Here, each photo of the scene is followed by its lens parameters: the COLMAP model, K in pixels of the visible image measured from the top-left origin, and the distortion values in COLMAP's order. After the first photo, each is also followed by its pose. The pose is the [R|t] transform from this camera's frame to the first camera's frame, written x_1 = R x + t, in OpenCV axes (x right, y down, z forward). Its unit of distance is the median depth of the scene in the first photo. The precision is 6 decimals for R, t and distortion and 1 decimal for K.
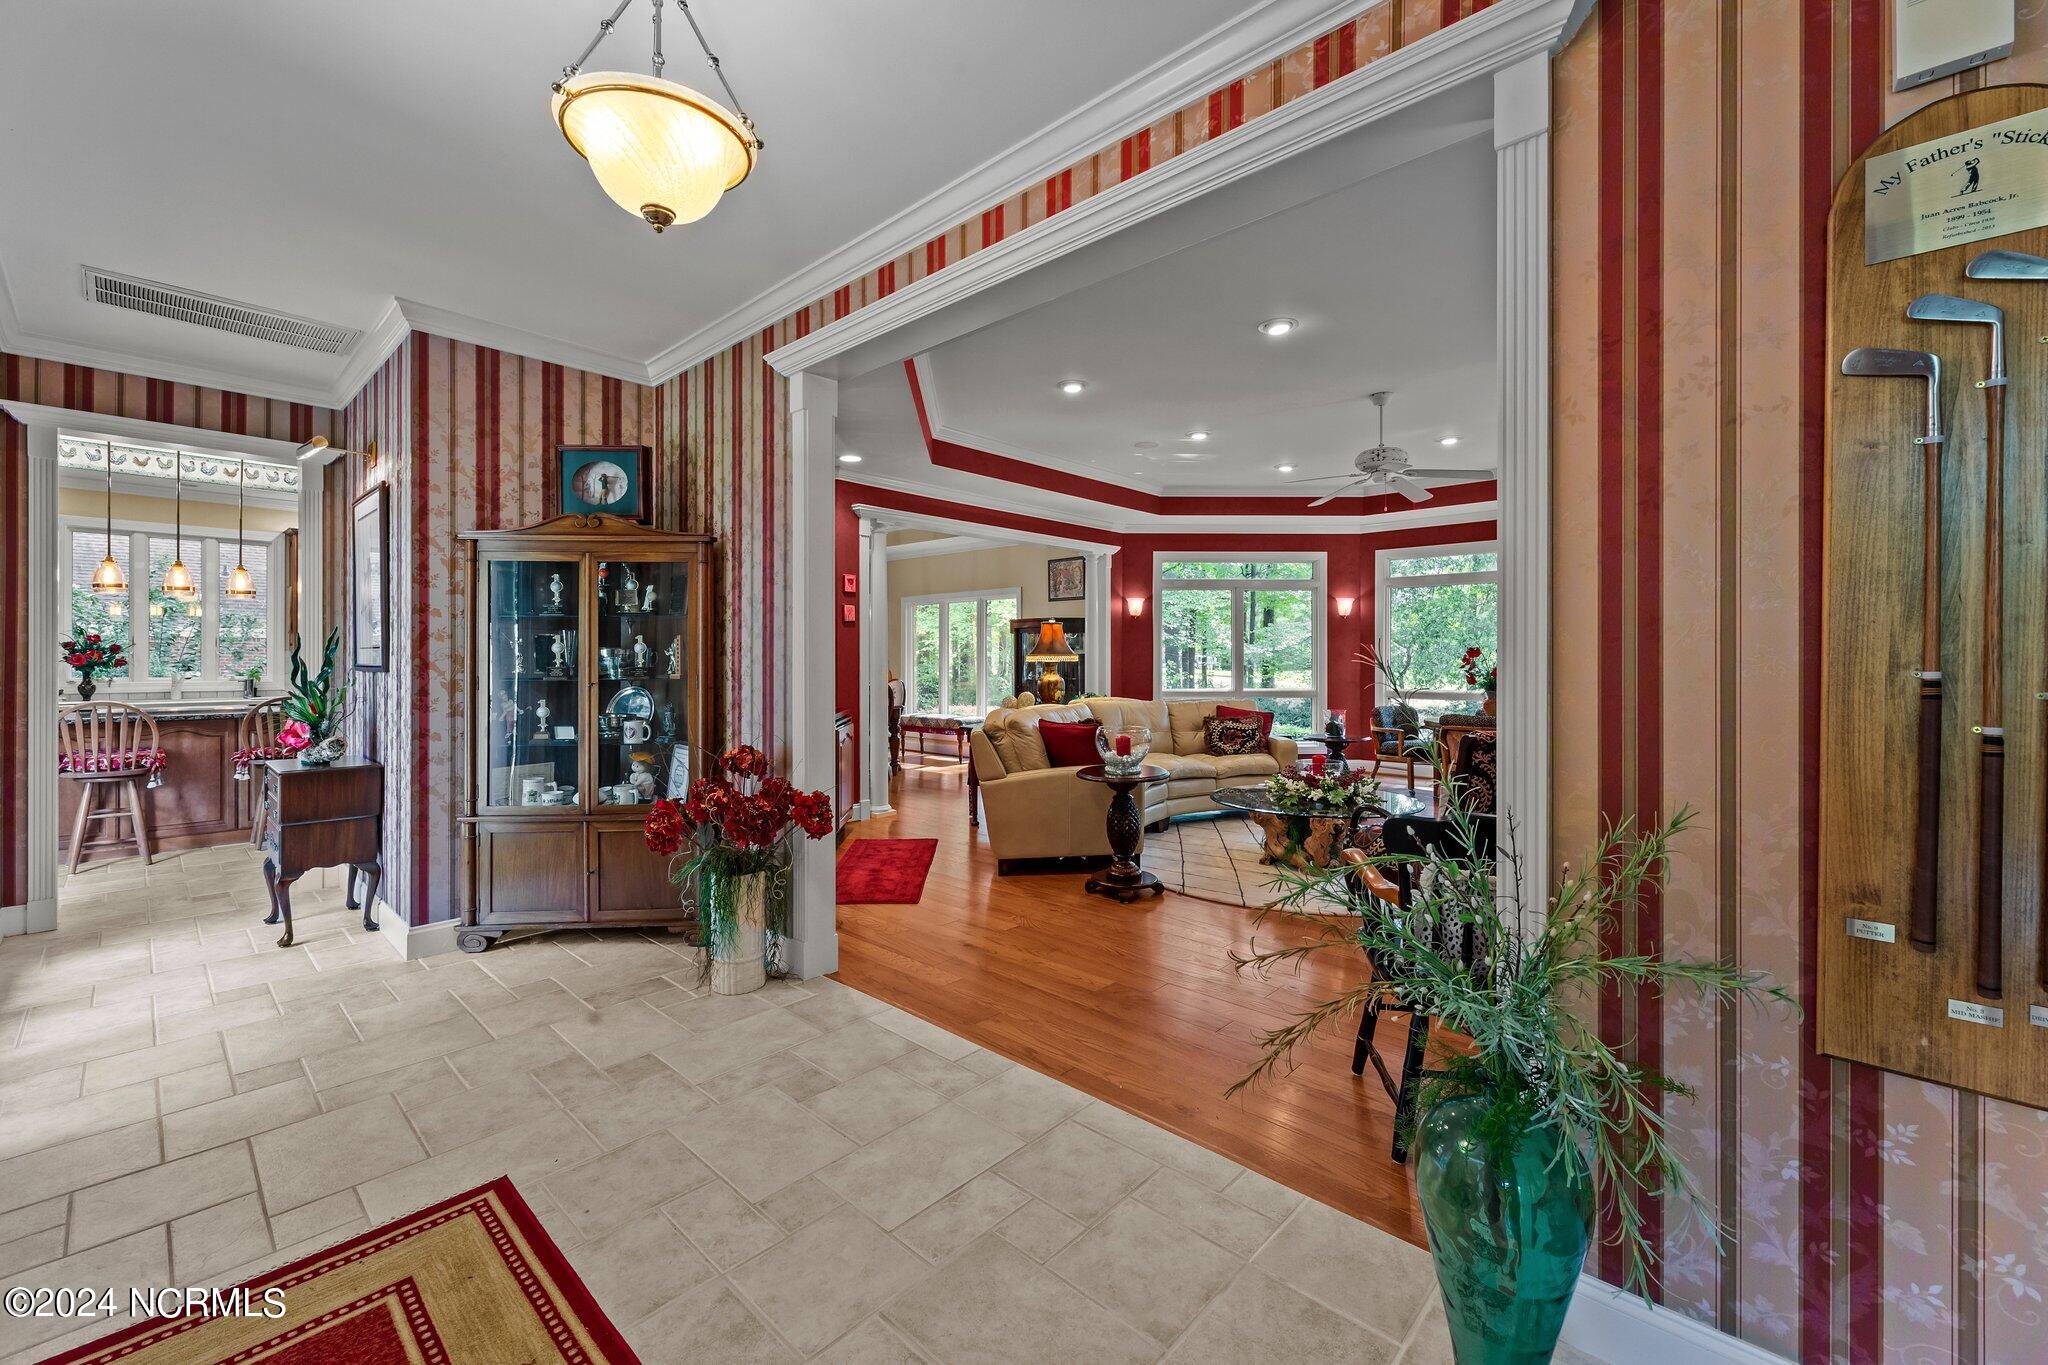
lens RADIAL K [[817.7, 0, 1021.5], [0, 817.7, 666.7], [0, 0, 1]] dist [0.002483, 0.000002]
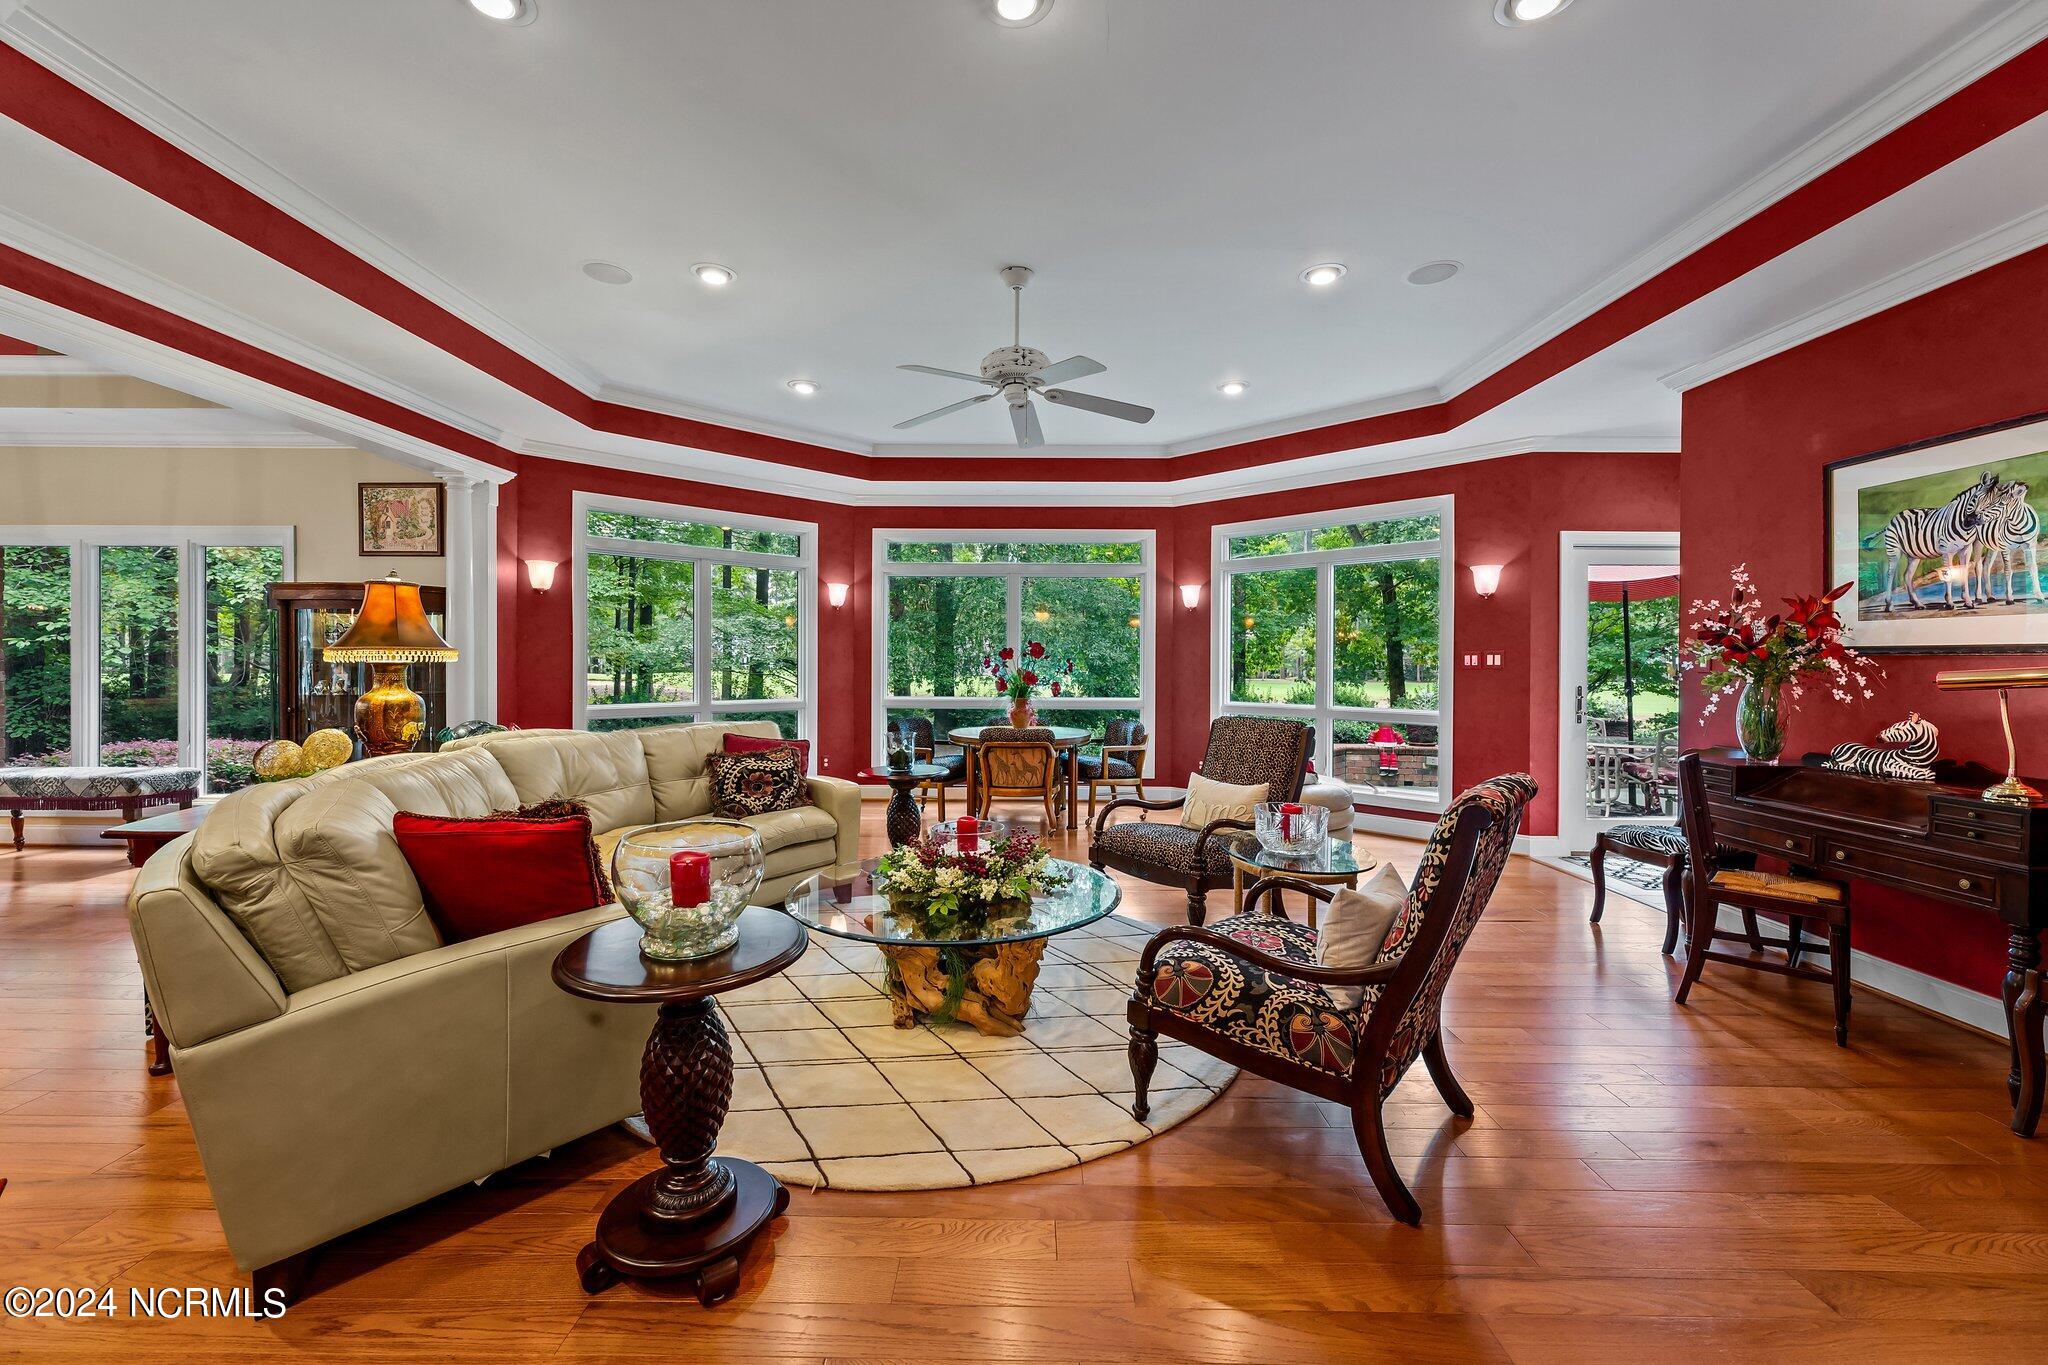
lens RADIAL K [[817.7, 0, 1015.2], [0, 817.7, 671.1], [0, 0, 1]] dist [0.002483, 0.000002]
pose [[0.741965, -0.003756, 0.670428, -0.014864], [0.001222, 0.999990, 0.004249, -0.002943], [-0.670438, -0.002333, 0.741962, 0.386137]]
